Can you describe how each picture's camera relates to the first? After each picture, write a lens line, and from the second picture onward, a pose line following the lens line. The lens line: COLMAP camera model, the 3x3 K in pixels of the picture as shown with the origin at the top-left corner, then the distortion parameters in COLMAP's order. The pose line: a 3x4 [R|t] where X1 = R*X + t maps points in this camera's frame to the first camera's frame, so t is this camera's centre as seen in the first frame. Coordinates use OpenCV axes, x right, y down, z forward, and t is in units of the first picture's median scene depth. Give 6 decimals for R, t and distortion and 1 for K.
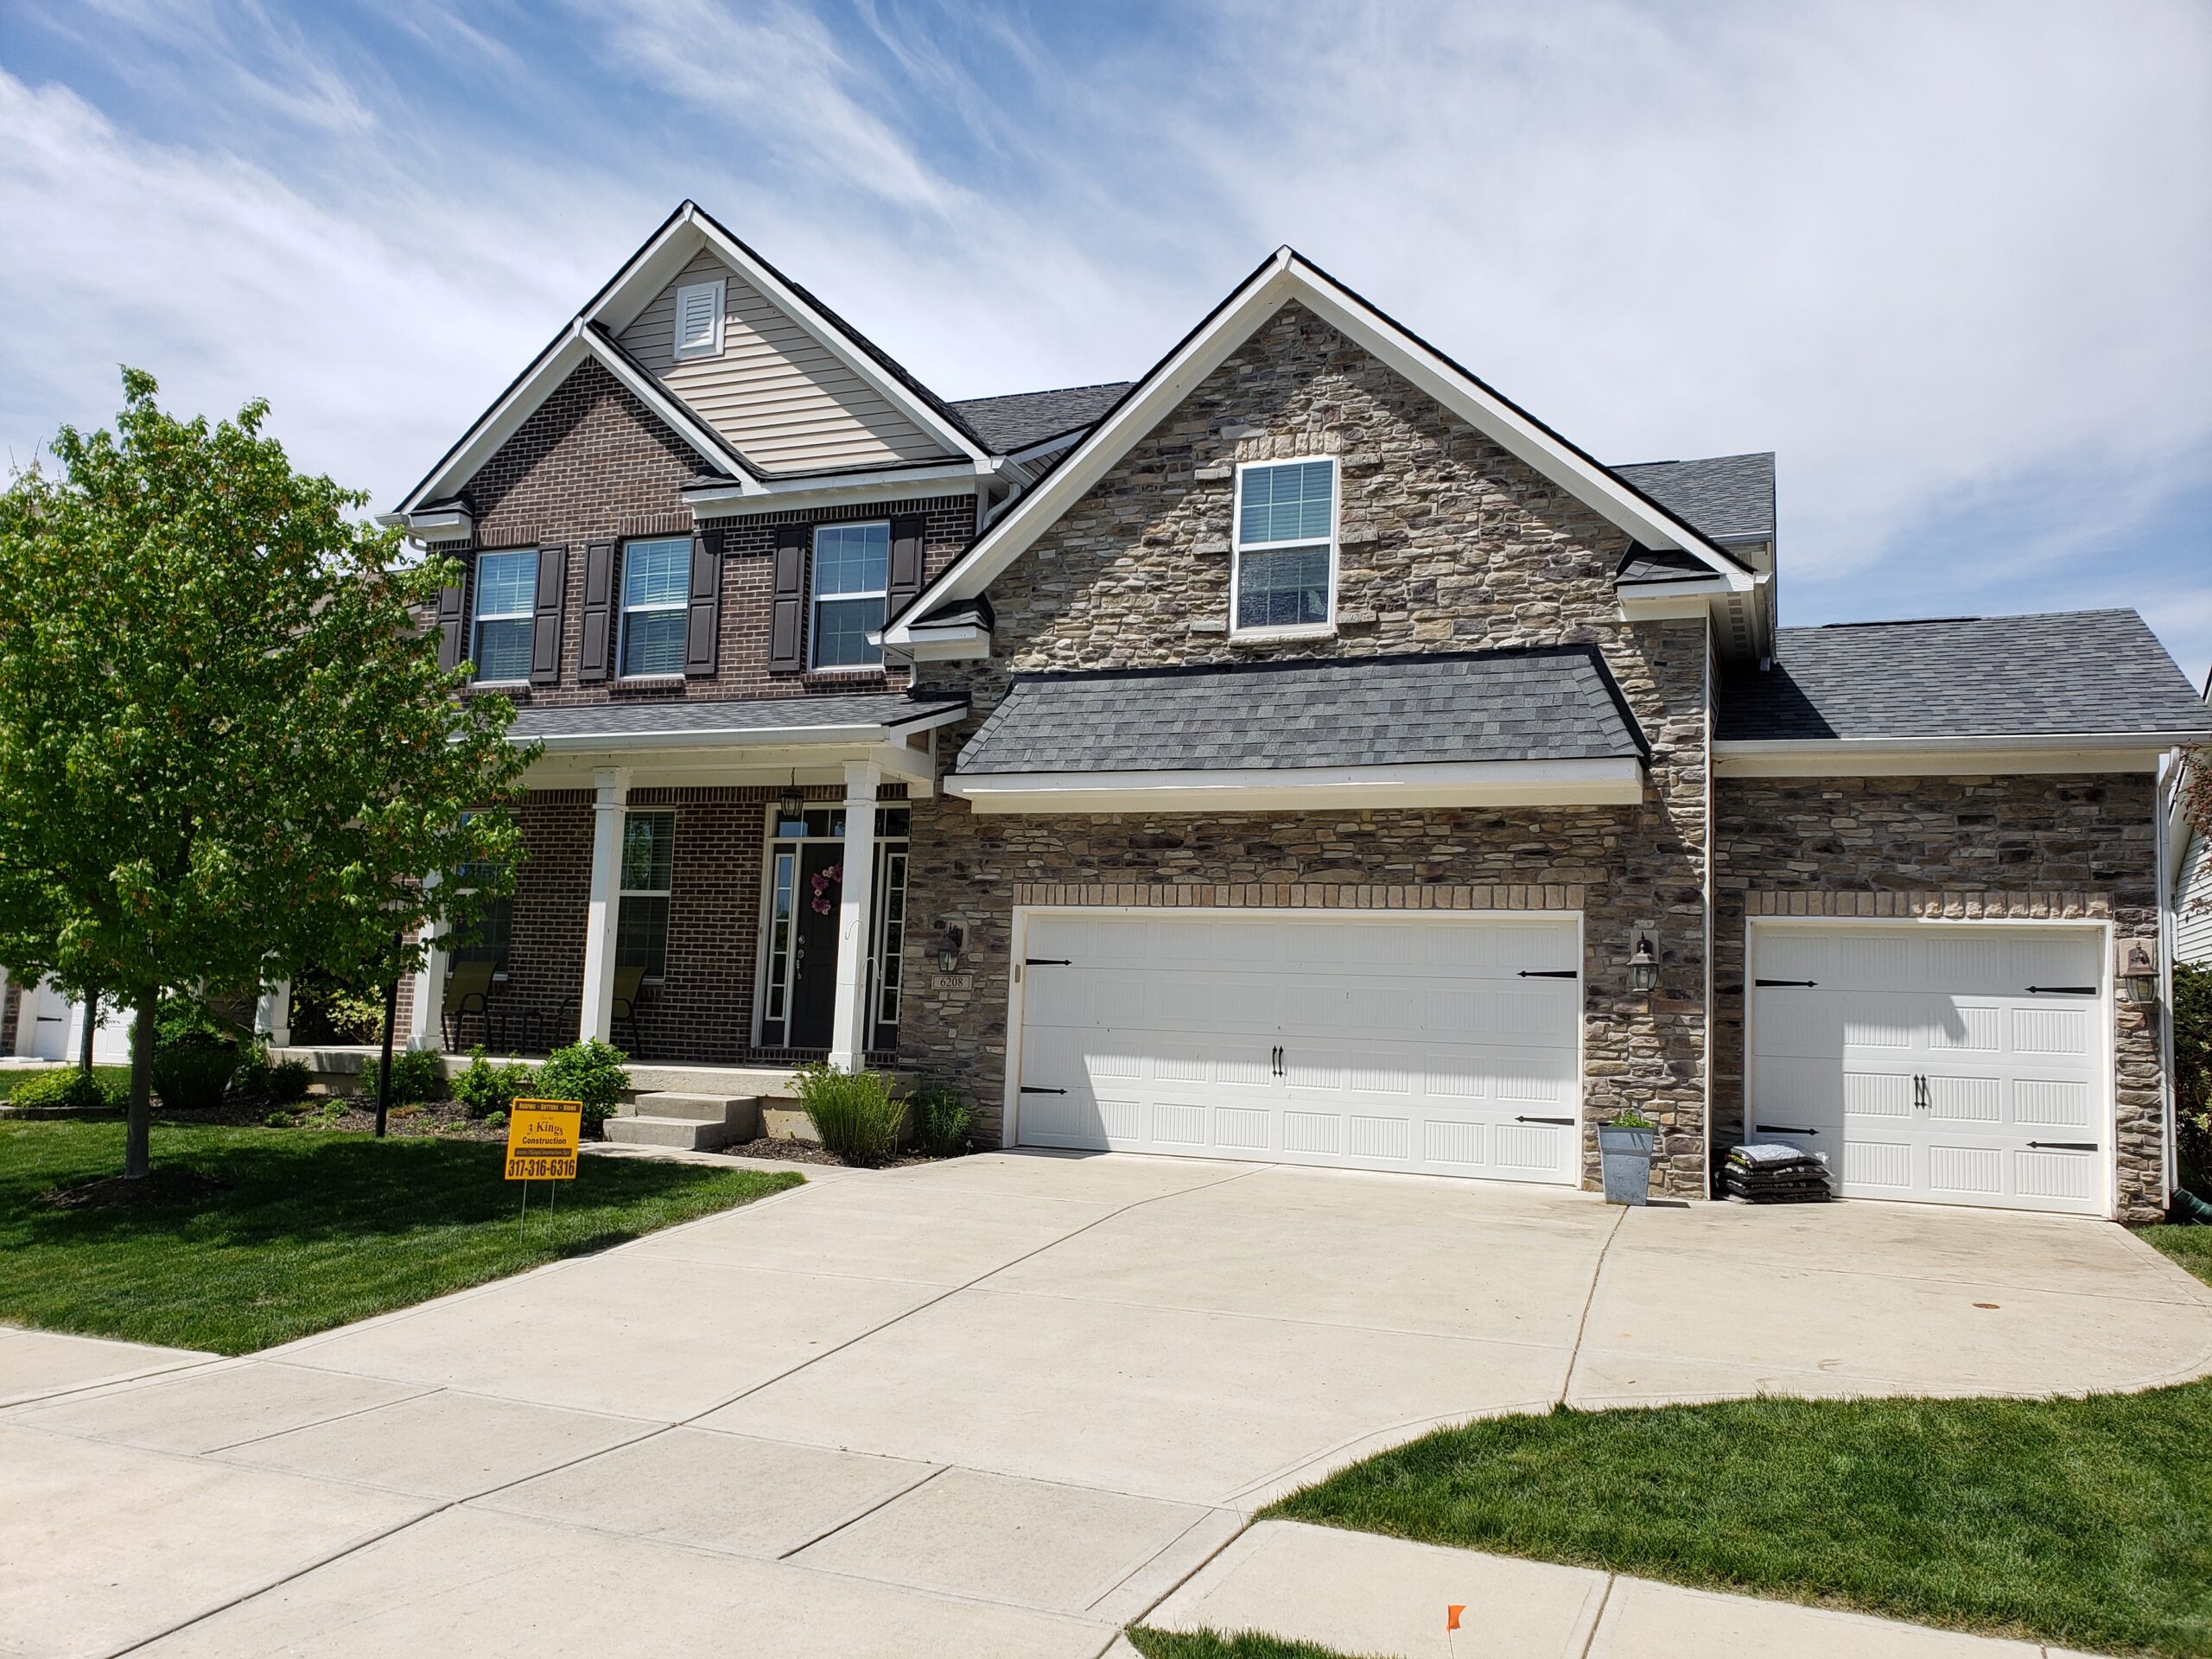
lens RADIAL K [[1681.7, 0, 1106.0], [0, 1681.7, 829.5], [0, 0, 1]] dist [0.239236, -0.569133]
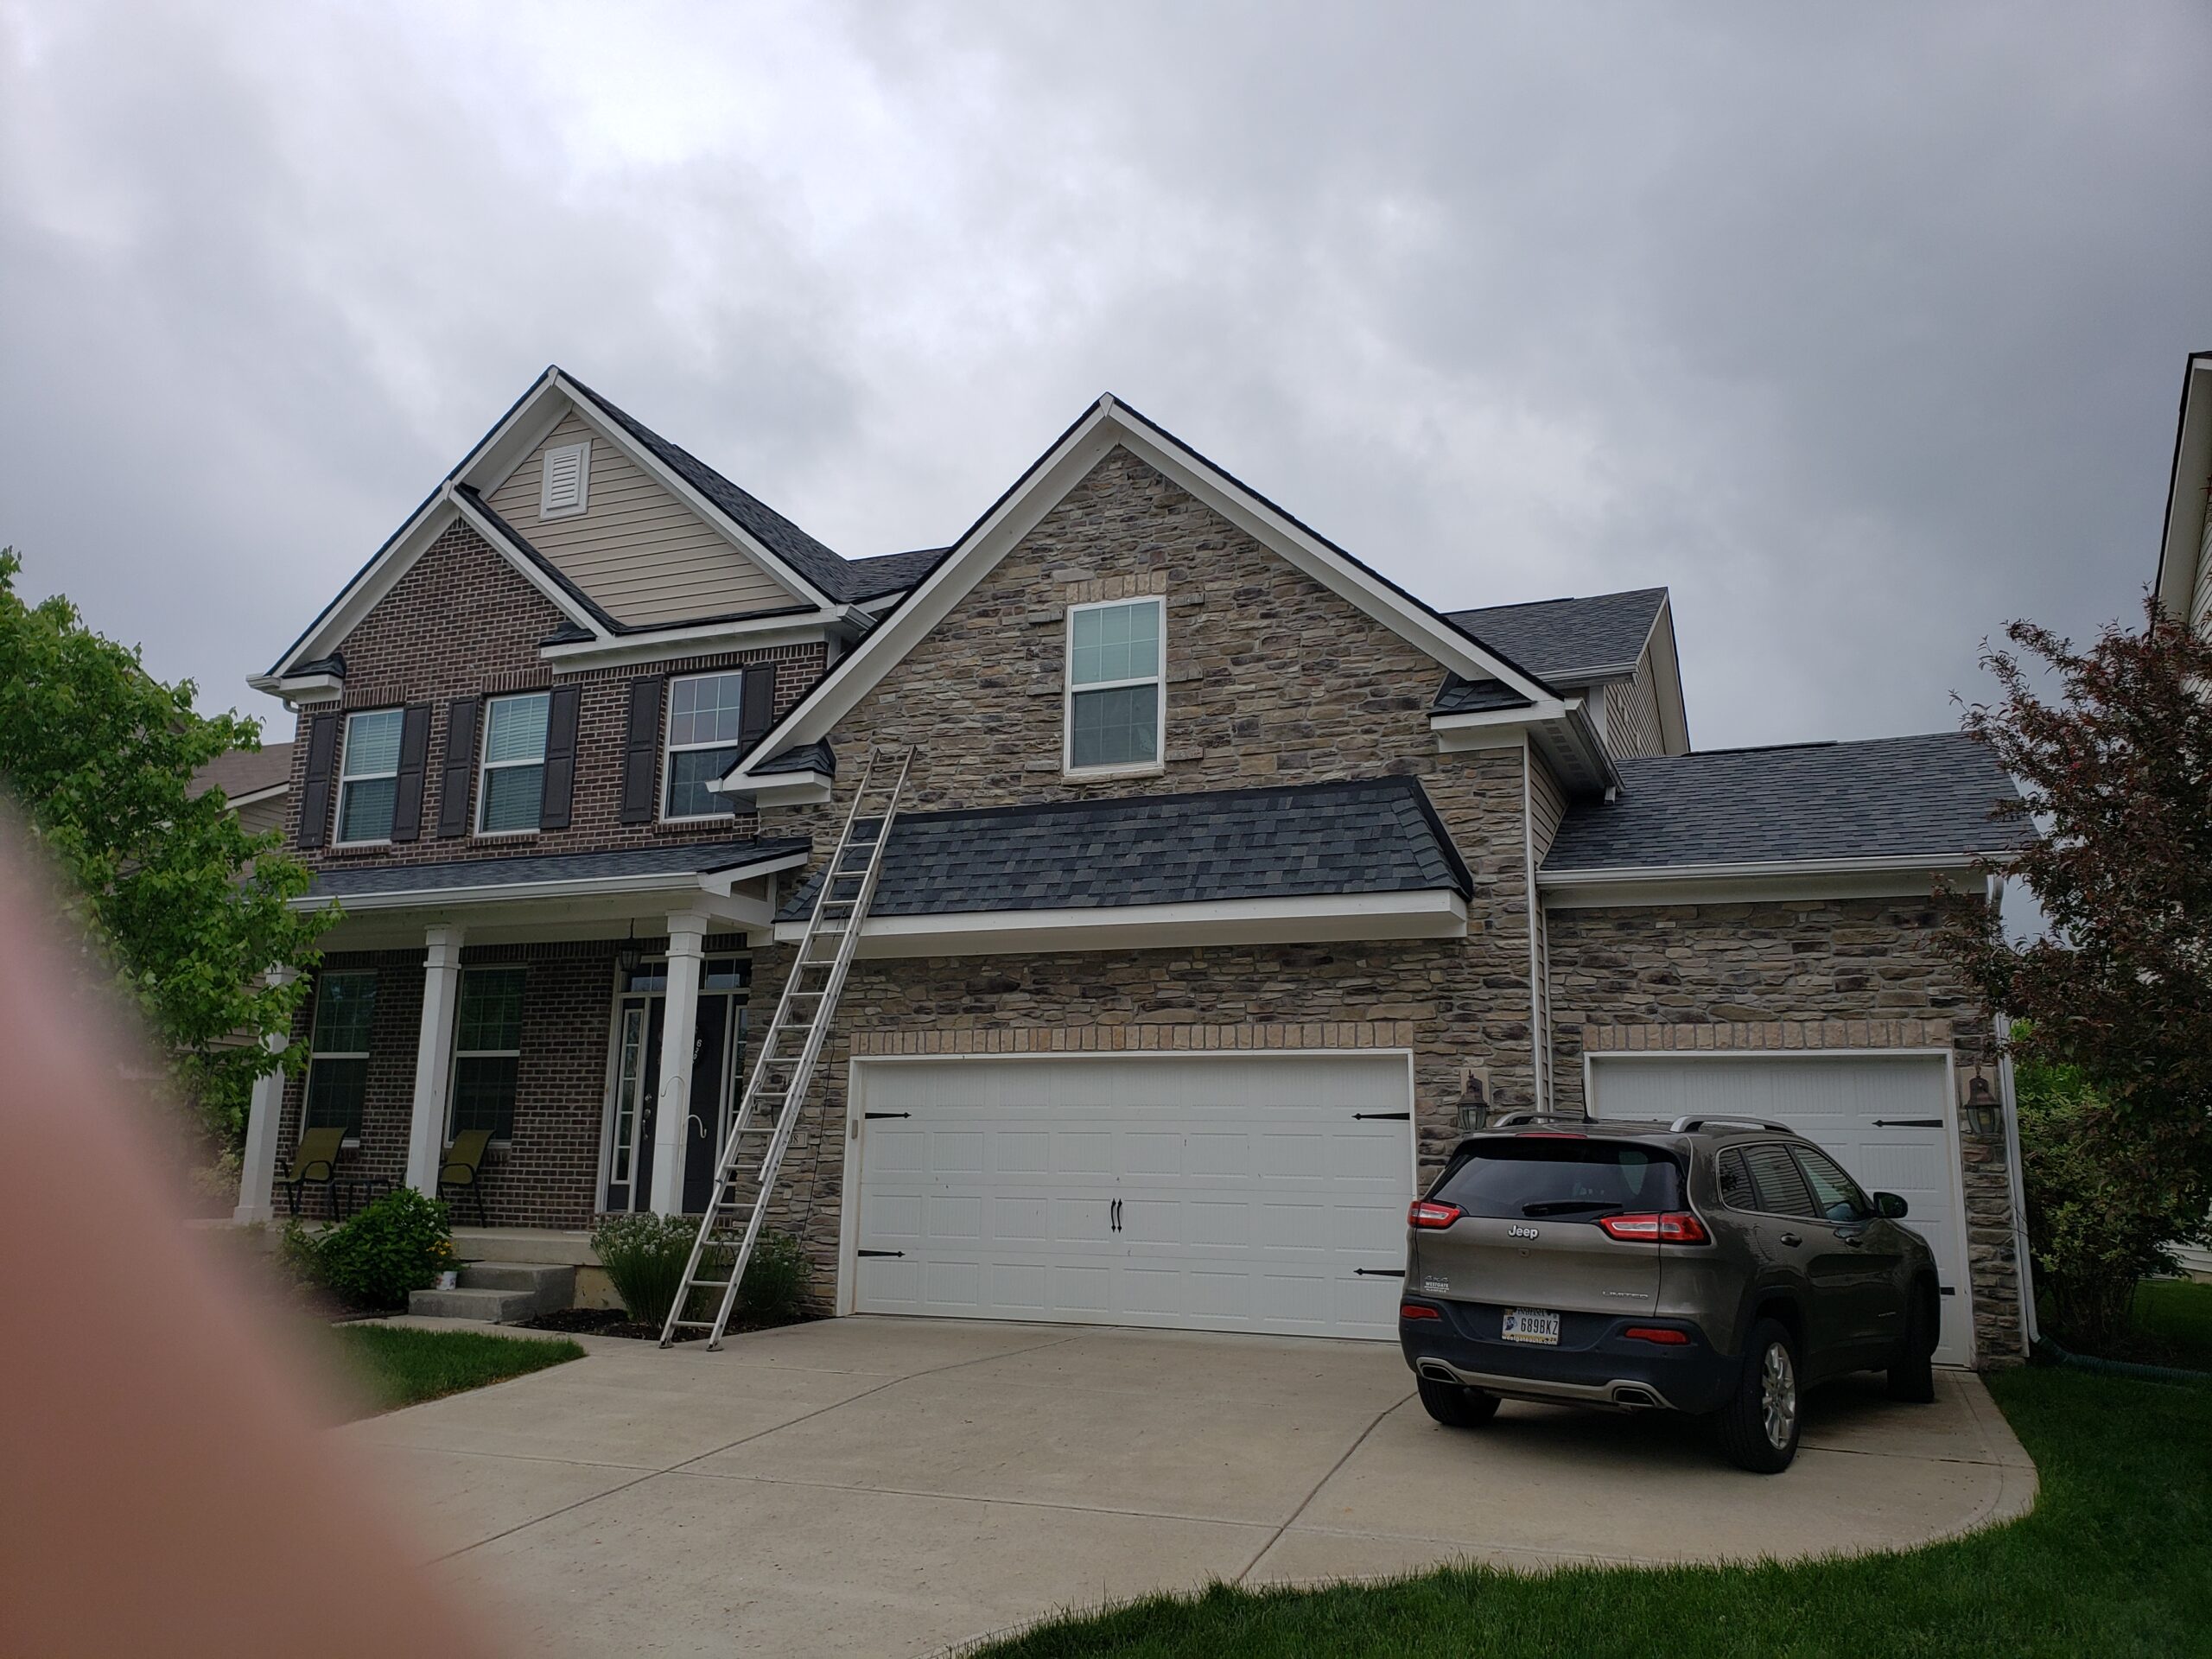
lens RADIAL K [[1681.7, 0, 1106.0], [0, 1681.7, 829.5], [0, 0, 1]] dist [0.239236, -0.569133]
pose [[0.999716, -0.022407, -0.008076, 0.106301], [0.021604, 0.995828, -0.088660, 0.005389], [0.010028, 0.088461, 0.996029, 0.020291]]
